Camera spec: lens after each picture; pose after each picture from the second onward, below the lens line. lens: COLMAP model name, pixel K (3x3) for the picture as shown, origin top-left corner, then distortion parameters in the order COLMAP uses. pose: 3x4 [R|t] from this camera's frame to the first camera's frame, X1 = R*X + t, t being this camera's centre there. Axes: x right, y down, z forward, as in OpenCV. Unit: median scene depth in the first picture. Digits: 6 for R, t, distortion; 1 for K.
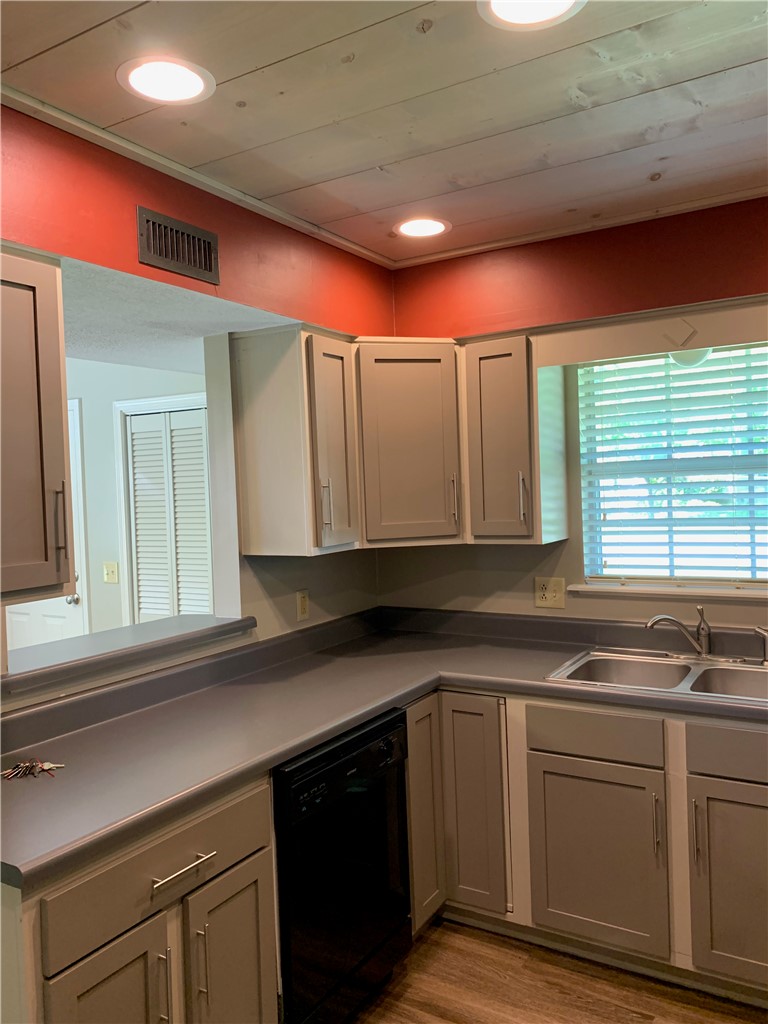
lens RADIAL K [[779.2, 0, 415.1], [0, 779.2, 512.7], [0, 0, 1]] dist [0.031142, -0.002304]
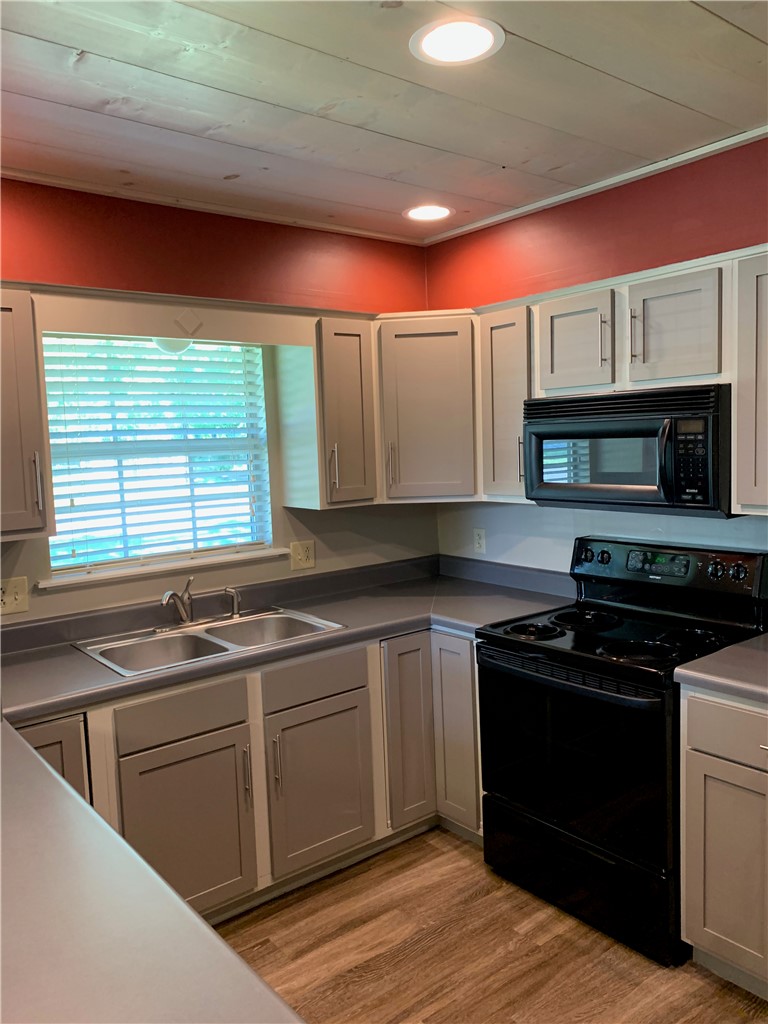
lens RADIAL K [[781.9, 0, 384.0], [0, 781.9, 512.0], [0, 0, 1]] dist [-0.000798, 0.002137]
pose [[0.364334, -0.056032, 0.929581, -0.560171], [0.060333, 0.997511, 0.036480, 0.005858], [-0.929312, 0.042794, 0.366808, 0.369805]]
